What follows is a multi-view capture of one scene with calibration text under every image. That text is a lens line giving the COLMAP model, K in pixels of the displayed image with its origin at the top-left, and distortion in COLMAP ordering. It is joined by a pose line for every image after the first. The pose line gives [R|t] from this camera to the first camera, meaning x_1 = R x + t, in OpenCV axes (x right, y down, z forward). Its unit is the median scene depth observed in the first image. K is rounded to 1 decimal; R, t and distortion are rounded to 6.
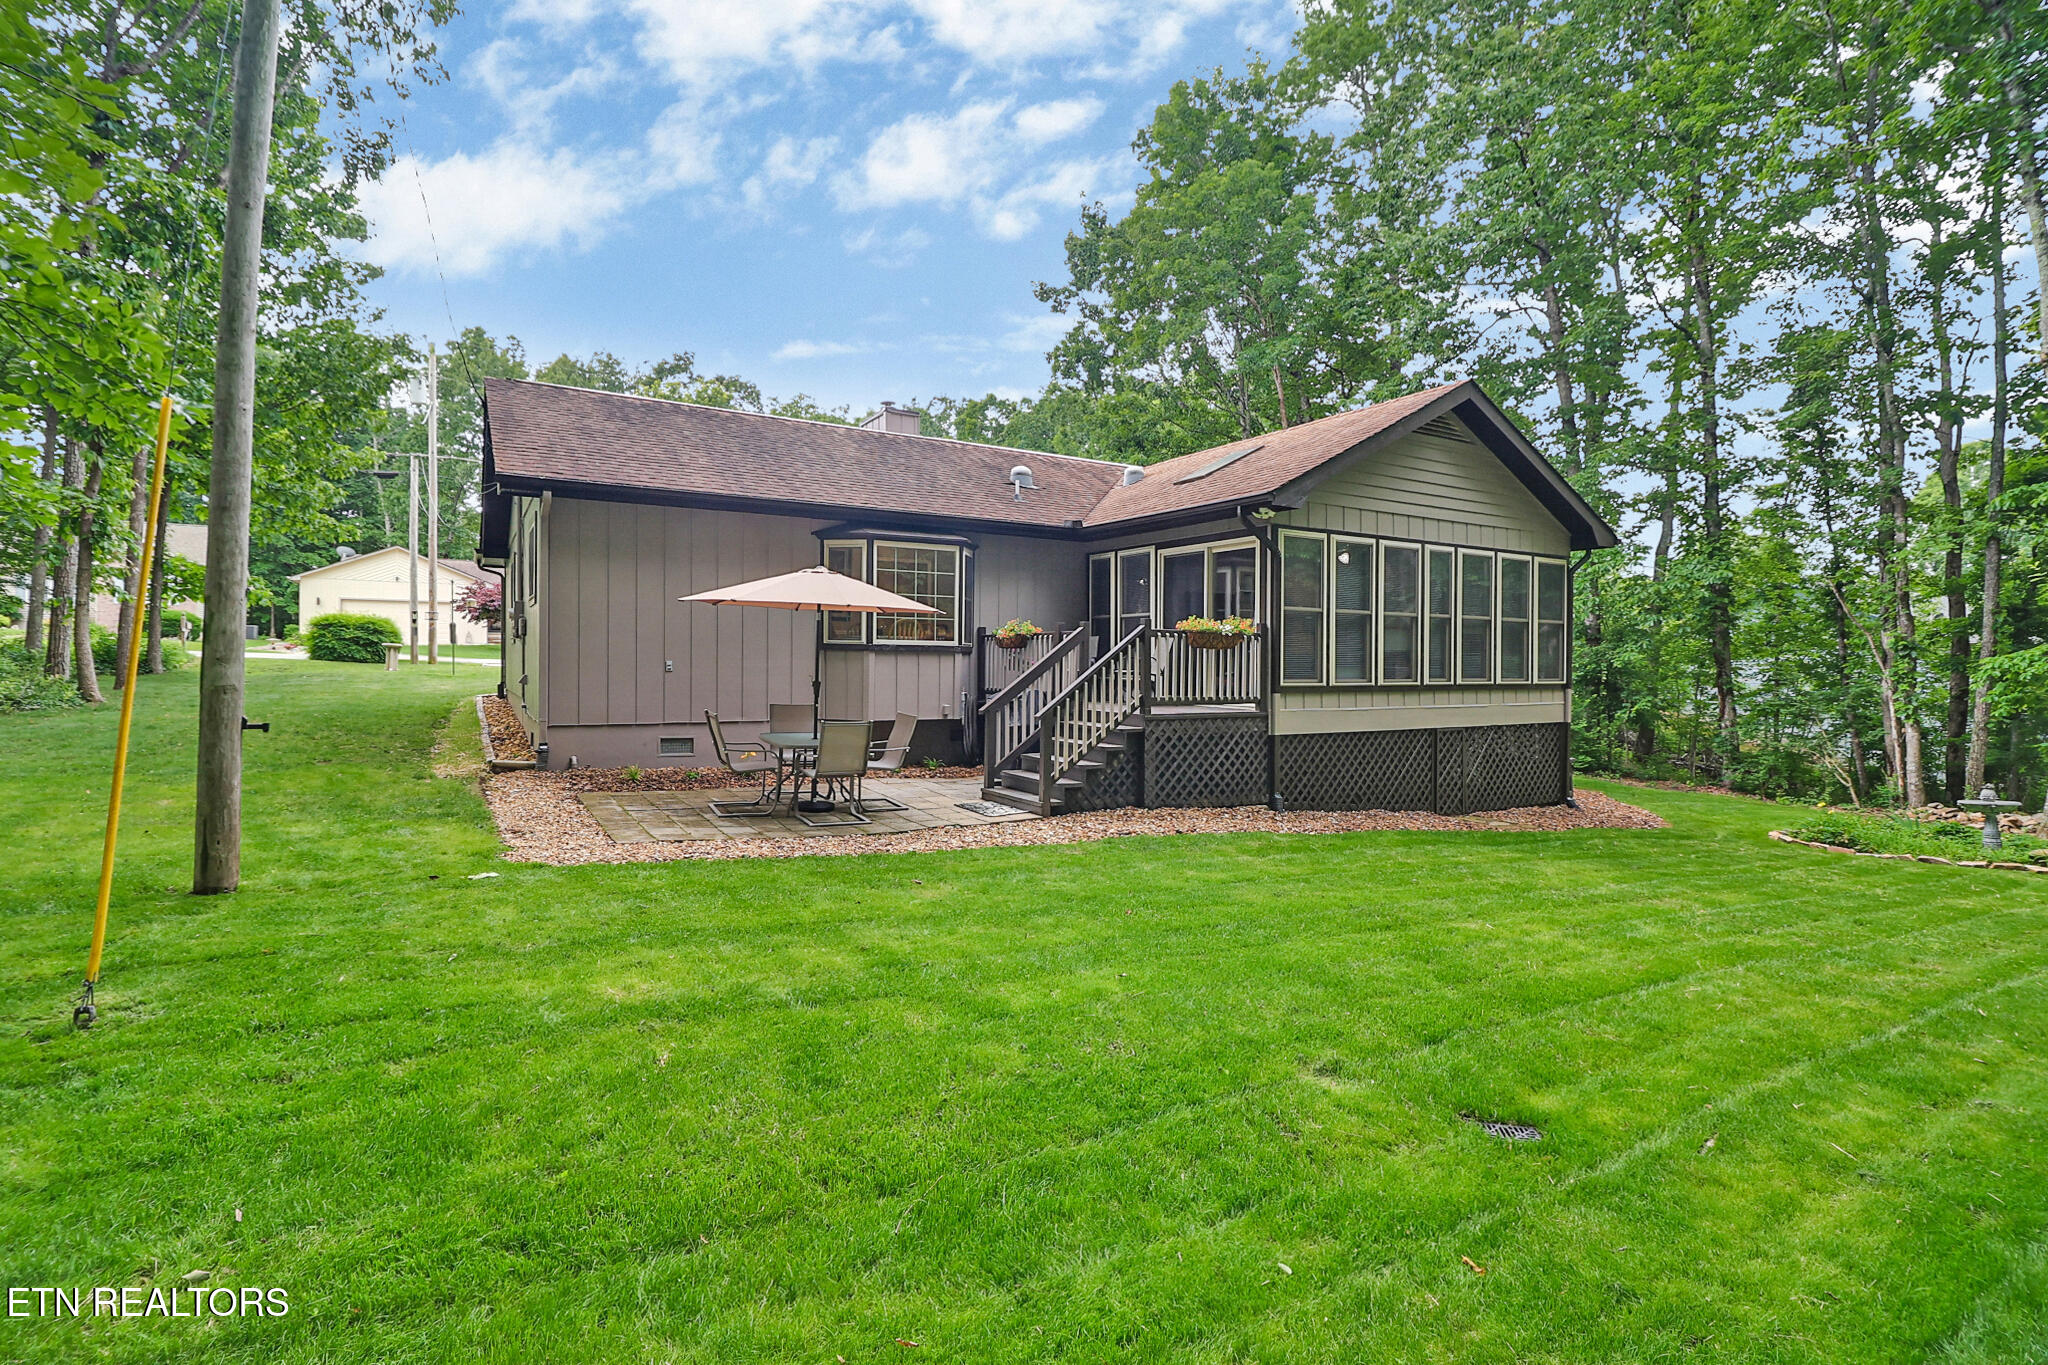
lens RADIAL K [[943.5, 0, 1025.5], [0, 943.5, 686.0], [0, 0, 1]] dist [-0.006779, -0.007401]
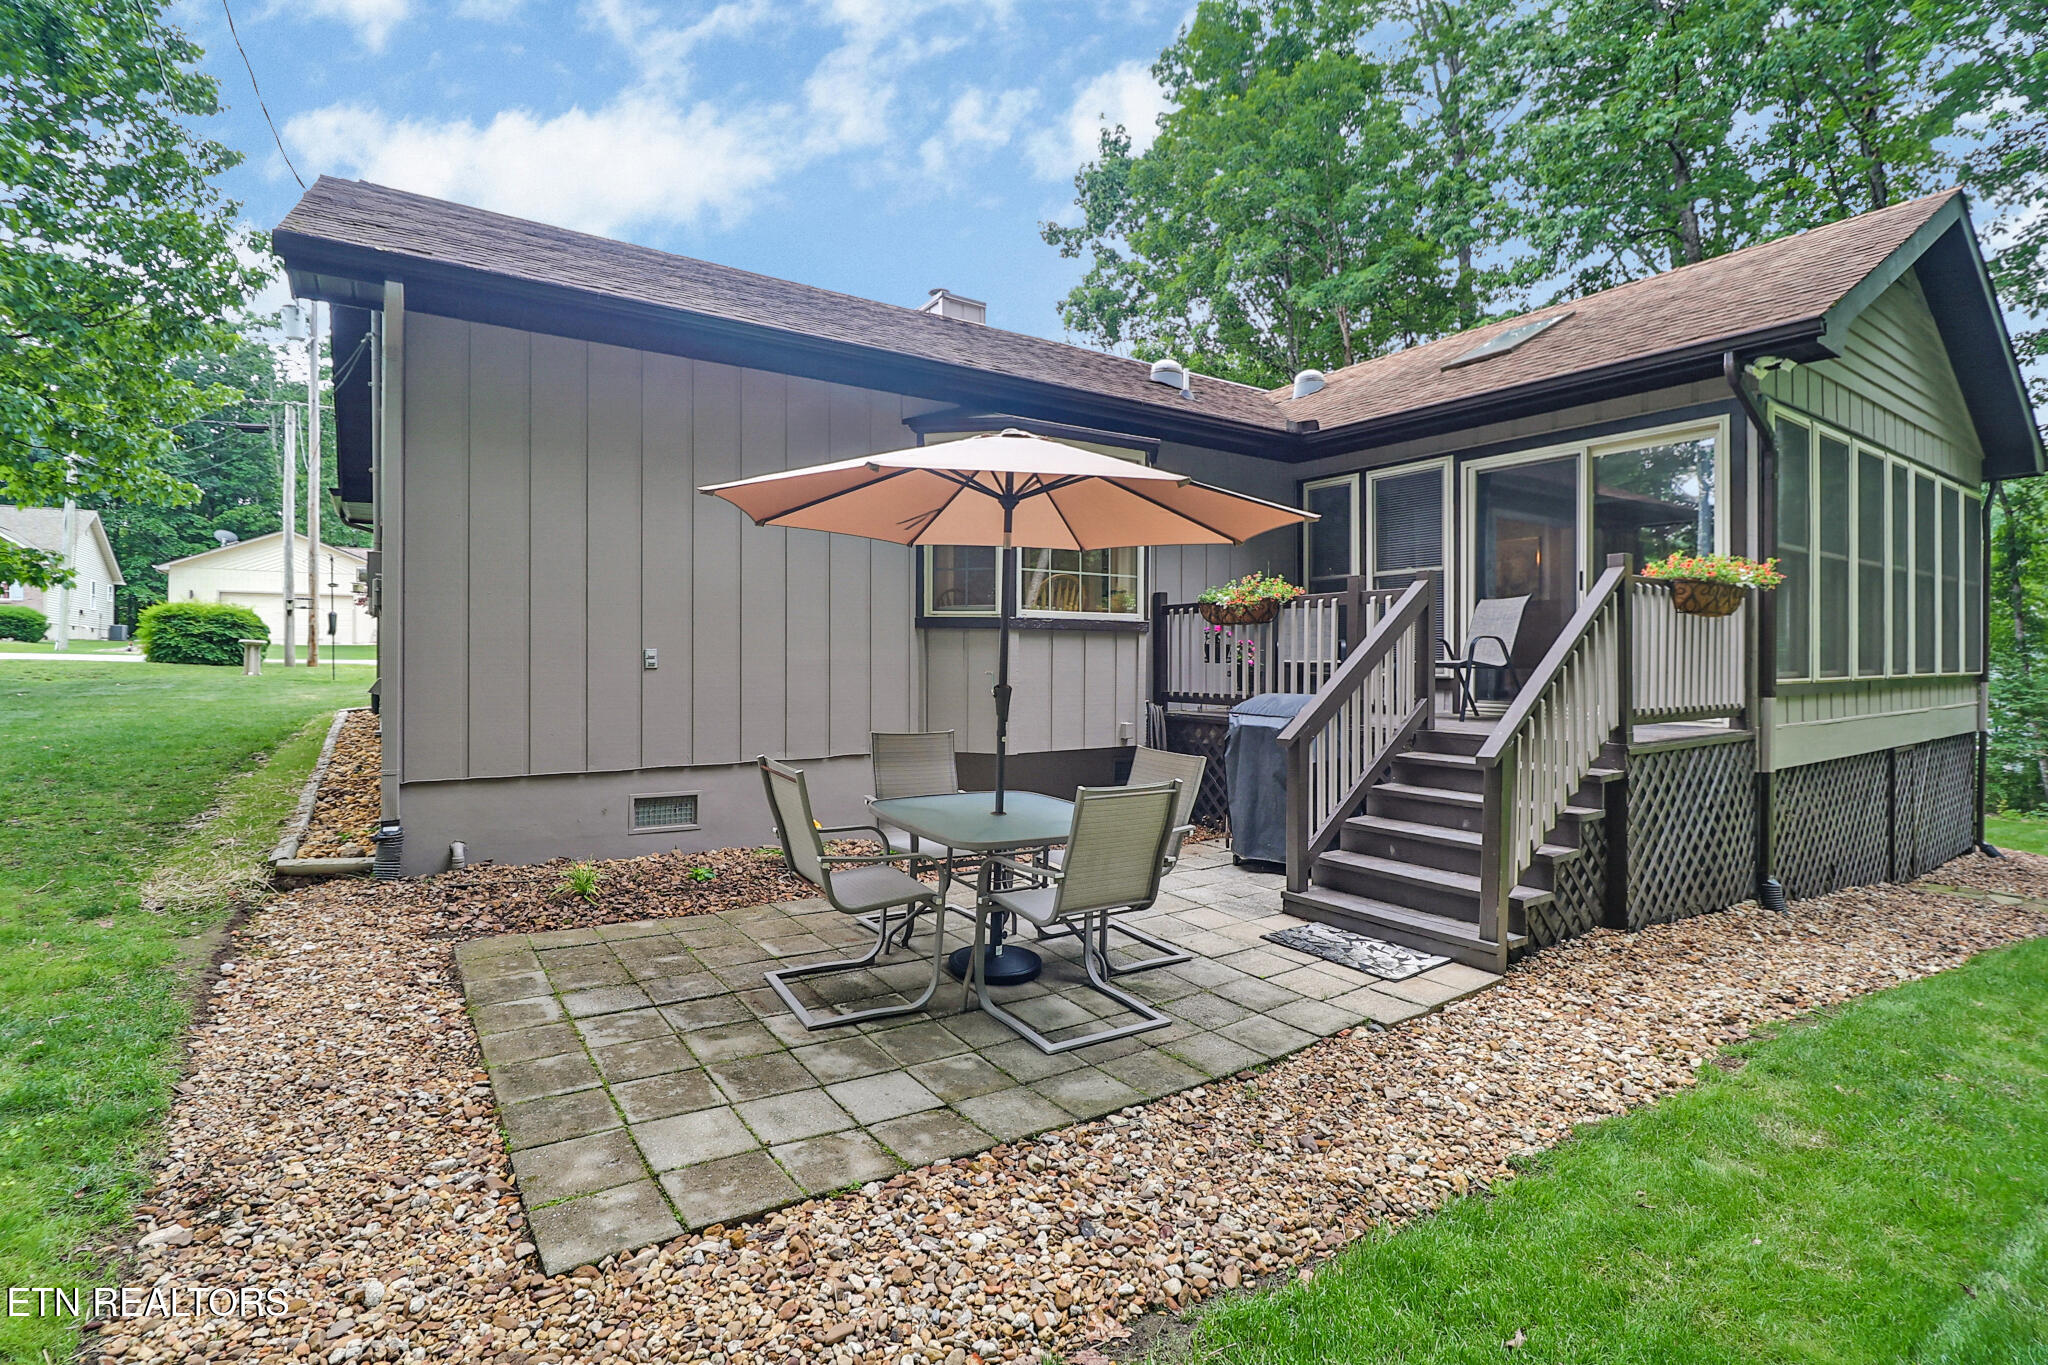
lens RADIAL K [[943.5, 0, 1023.2], [0, 943.5, 666.0], [0, 0, 1]] dist [-0.006779, -0.007401]
pose [[0.998435, -0.010089, 0.055010, -0.092607], [0.011180, 0.999746, -0.019571, -0.002104], [-0.054799, 0.020156, 0.998294, 0.216066]]
